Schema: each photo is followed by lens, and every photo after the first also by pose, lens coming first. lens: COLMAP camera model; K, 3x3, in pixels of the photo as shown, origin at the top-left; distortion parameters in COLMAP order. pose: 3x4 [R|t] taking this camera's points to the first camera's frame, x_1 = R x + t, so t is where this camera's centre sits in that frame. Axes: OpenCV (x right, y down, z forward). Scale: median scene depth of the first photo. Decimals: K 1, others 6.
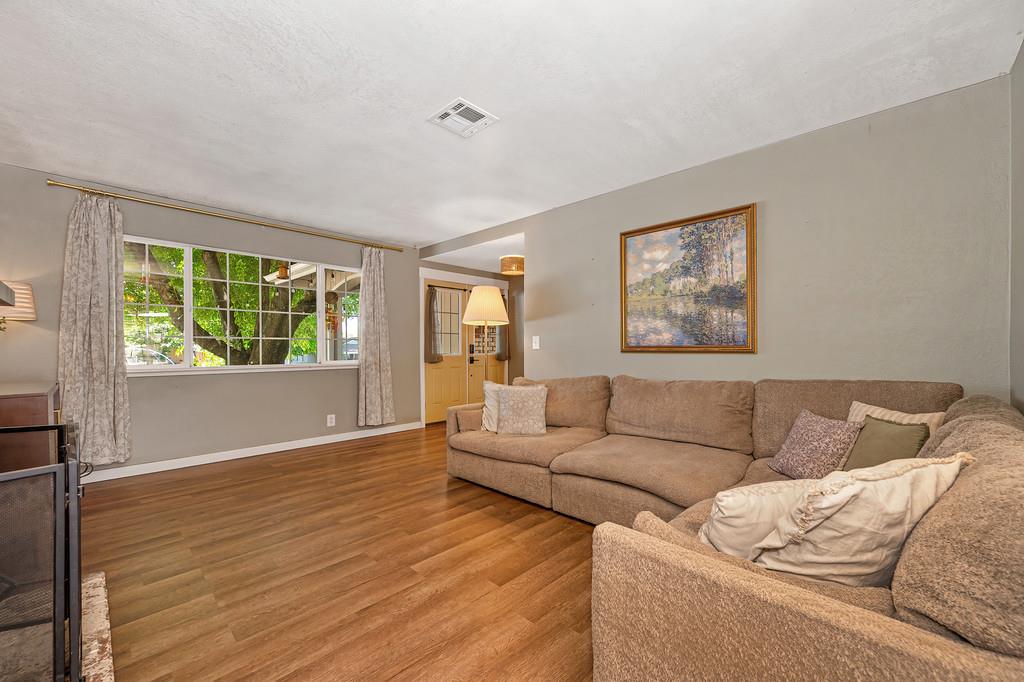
lens RADIAL K [[407.7, 0, 518.8], [0, 407.7, 347.6], [0, 0, 1]] dist [-0.000273, -0.000236]
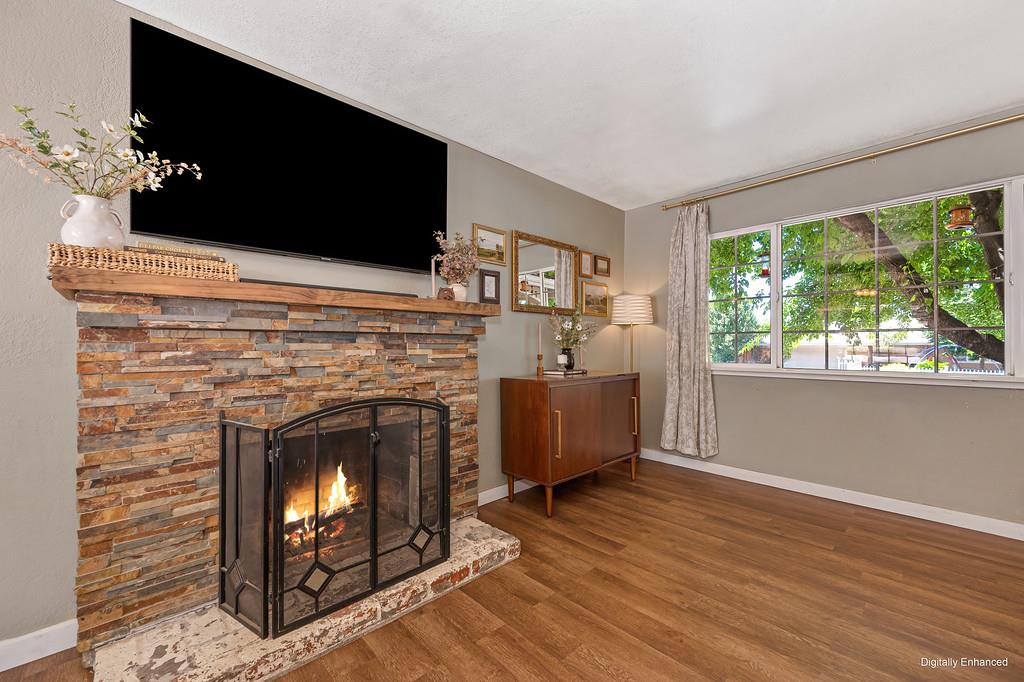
lens RADIAL K [[407.7, 0, 512.2], [0, 407.7, 345.8], [0, 0, 1]] dist [-0.000273, -0.000236]
pose [[-0.049001, 0.001536, -0.998798, 0.076495], [-0.000099, 0.999999, 0.001543, -0.000898], [0.998799, 0.000174, -0.049001, 0.630945]]
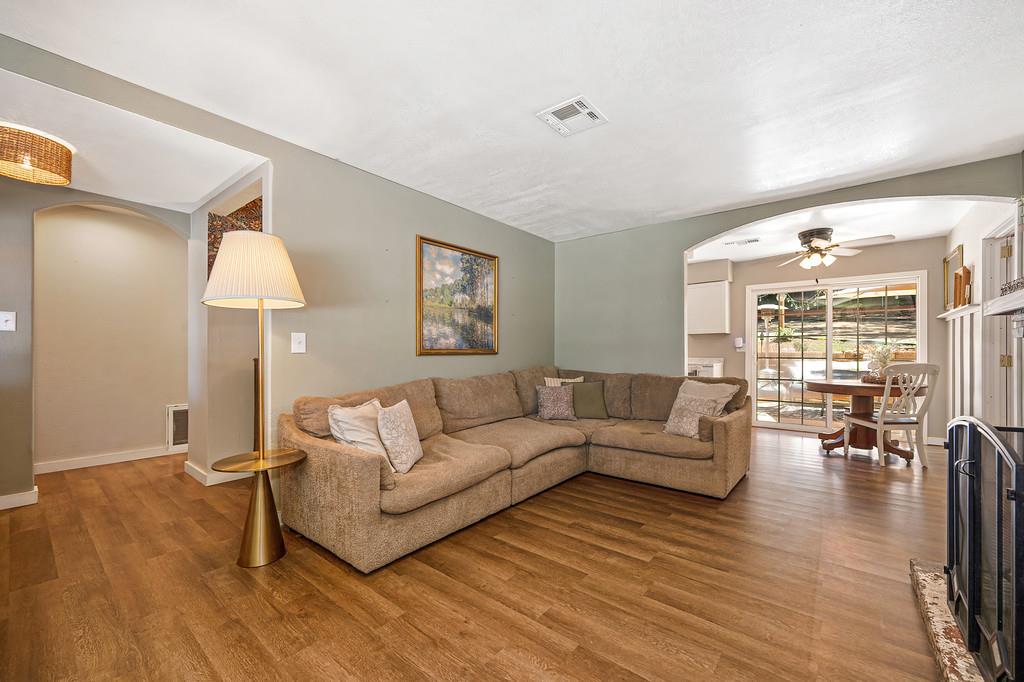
lens RADIAL K [[407.7, 0, 518.3], [0, 407.7, 344.7], [0, 0, 1]] dist [-0.000273, -0.000236]
pose [[-0.080509, 0.012399, 0.996677, -0.860455], [-0.001802, 0.999919, -0.012584, -0.002331], [-0.996752, -0.002809, -0.080480, 0.948112]]
